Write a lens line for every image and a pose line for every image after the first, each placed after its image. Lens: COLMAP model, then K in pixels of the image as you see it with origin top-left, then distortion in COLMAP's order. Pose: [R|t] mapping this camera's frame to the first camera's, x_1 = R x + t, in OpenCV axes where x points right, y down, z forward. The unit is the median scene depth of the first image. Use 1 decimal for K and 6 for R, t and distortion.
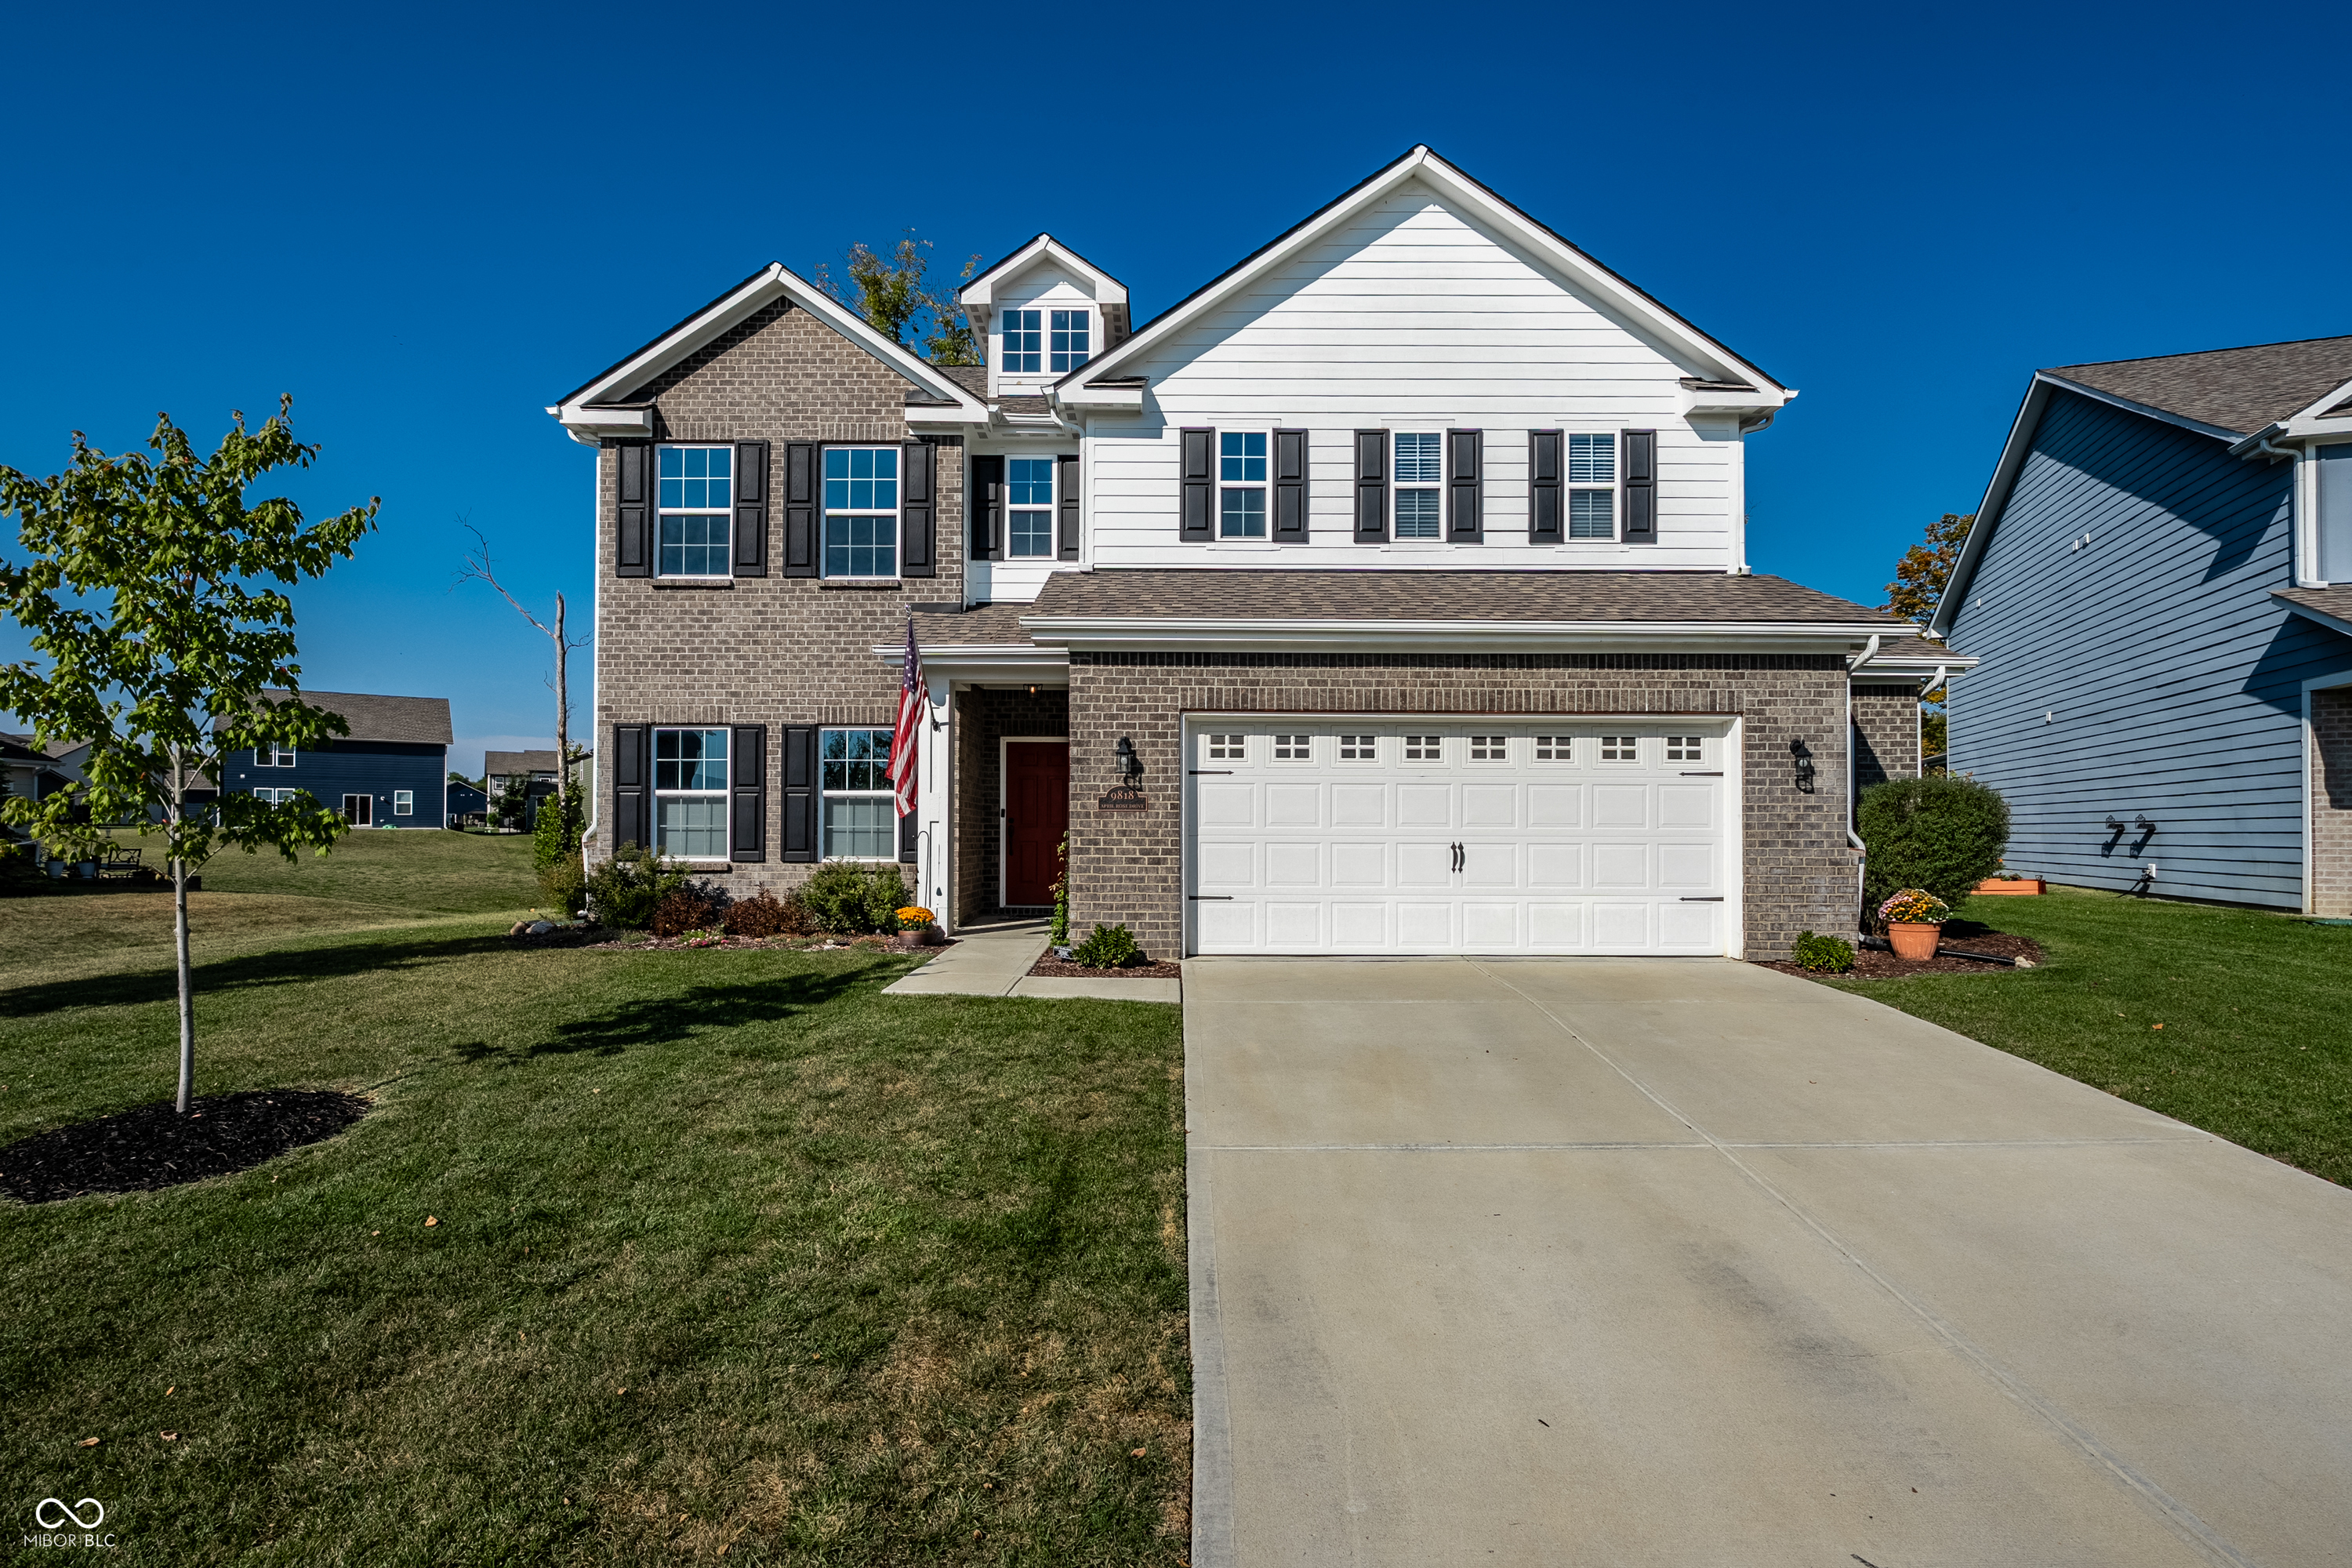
lens RADIAL K [[1073.9, 0, 1182.0], [0, 1073.9, 787.4], [0, 0, 1]] dist [-0.000740, -0.002530]
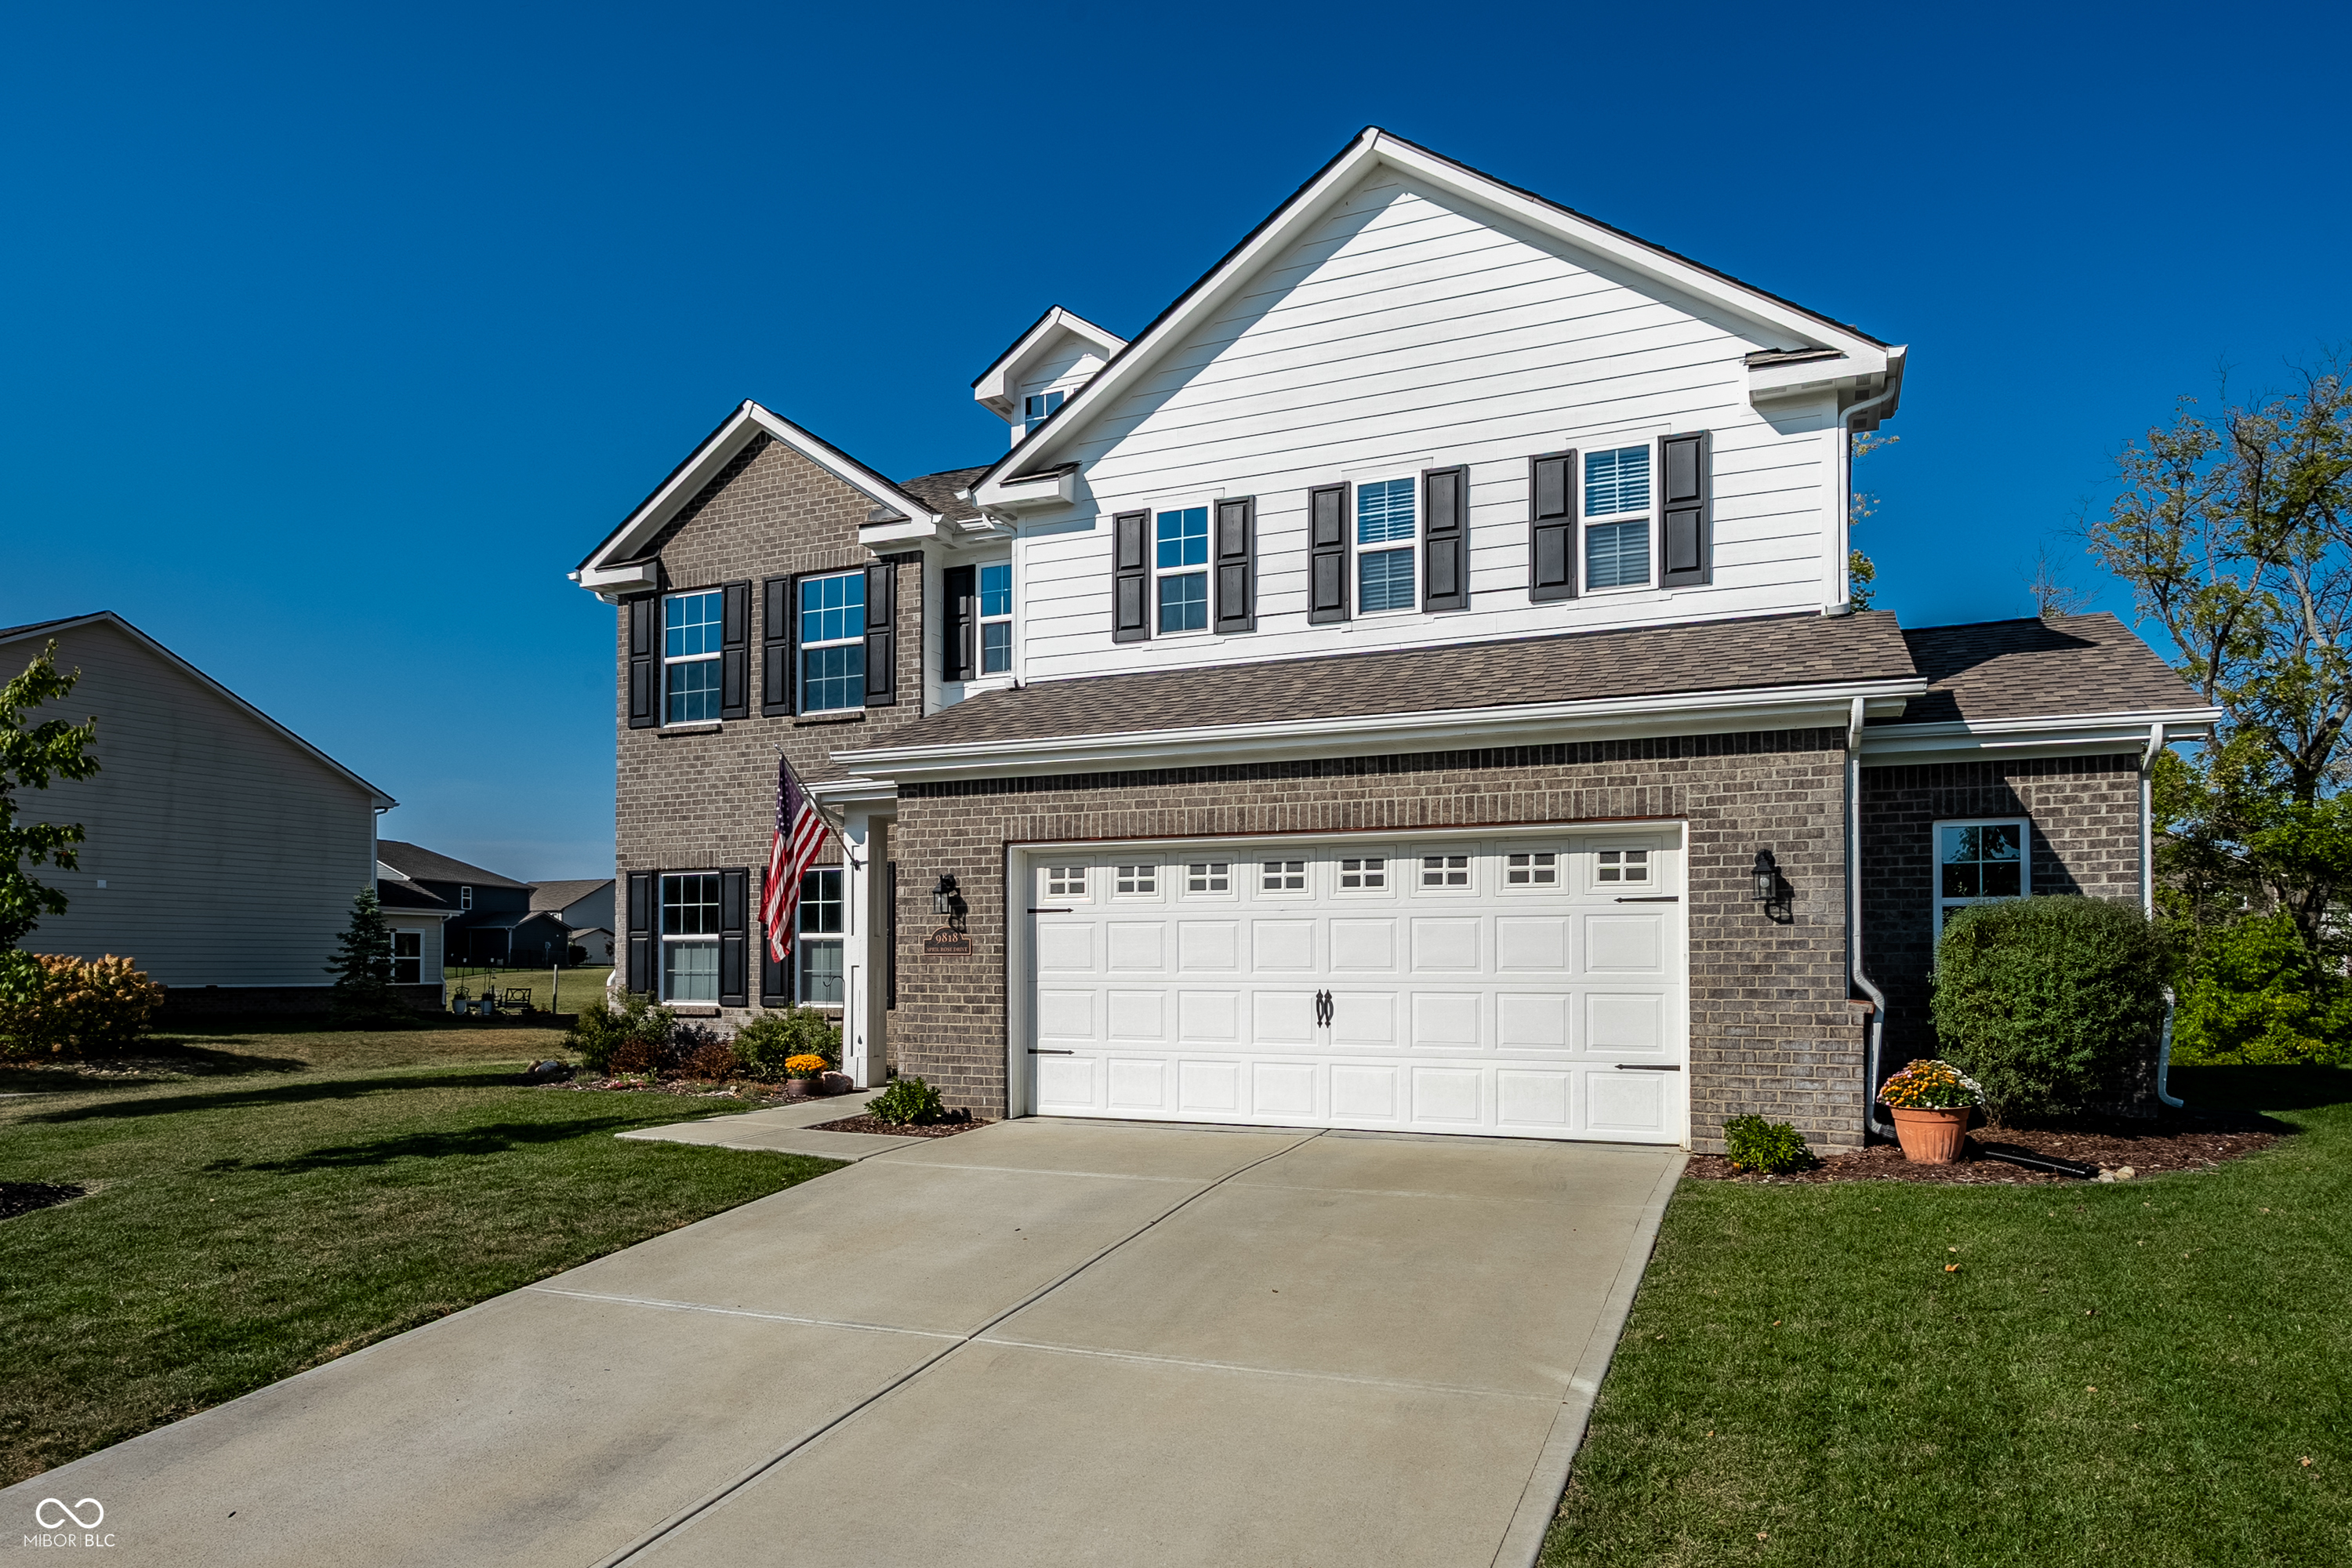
lens RADIAL K [[1339.8, 0, 1211.6], [0, 1339.8, 902.3], [0, 0, 1]] dist [-0.001103, 0.004945]
pose [[0.925996, -0.021197, -0.376937, 0.474079], [0.017910, 0.999765, -0.012223, -0.003888], [0.377107, 0.004567, 0.926158, 0.020352]]
